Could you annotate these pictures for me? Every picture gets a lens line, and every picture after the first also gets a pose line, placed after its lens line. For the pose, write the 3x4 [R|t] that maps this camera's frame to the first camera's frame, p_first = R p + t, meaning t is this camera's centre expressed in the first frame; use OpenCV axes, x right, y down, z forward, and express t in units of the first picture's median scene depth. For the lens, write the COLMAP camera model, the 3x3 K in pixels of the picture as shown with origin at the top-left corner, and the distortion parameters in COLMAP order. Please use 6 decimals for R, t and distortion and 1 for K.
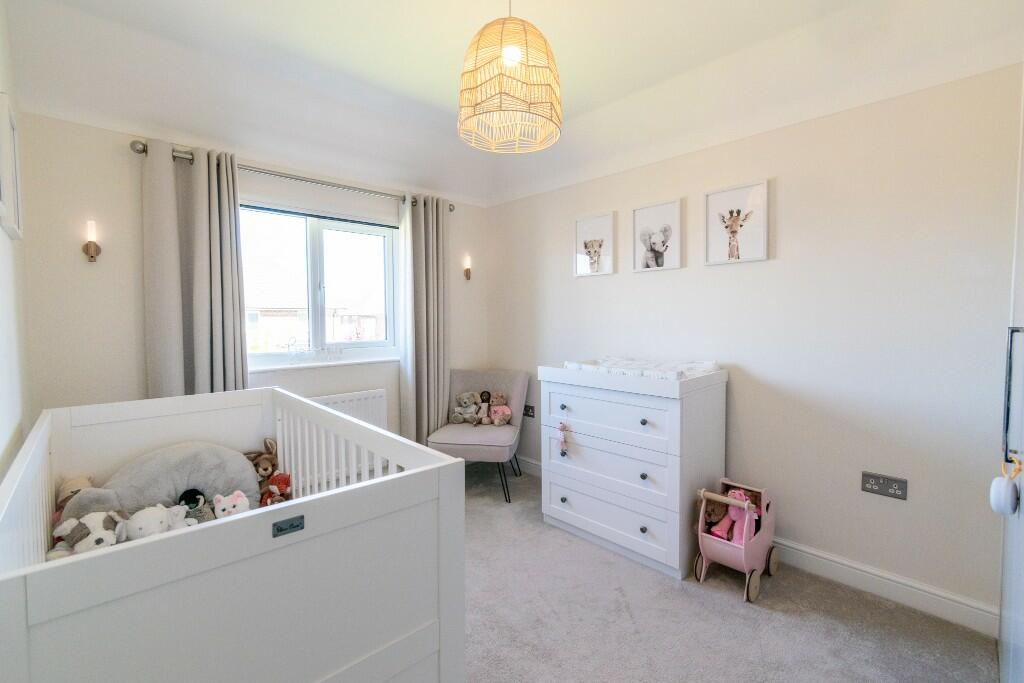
lens RADIAL K [[455.8, 0, 513.2], [0, 455.8, 338.5], [0, 0, 1]] dist [0.007061, -0.000809]
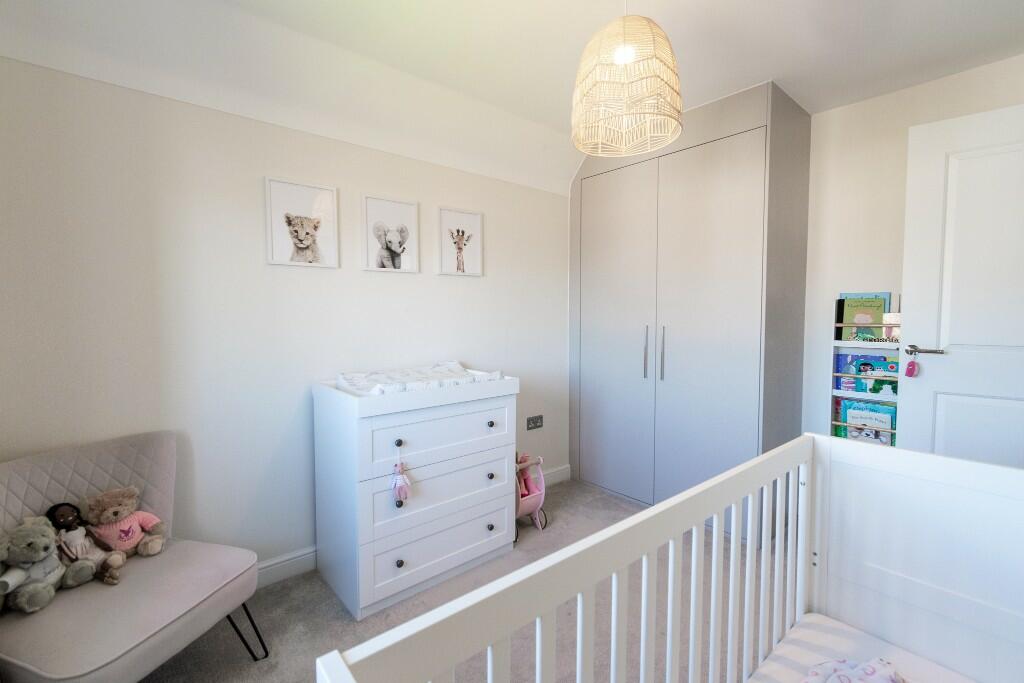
lens RADIAL K [[455.8, 0, 512.3], [0, 455.8, 339.4], [0, 0, 1]] dist [0.007061, -0.000809]
pose [[0.044598, -0.054930, 0.997494, -0.627587], [0.051595, 0.997281, 0.052612, -0.052186], [-0.997672, 0.049119, 0.047311, 0.758756]]
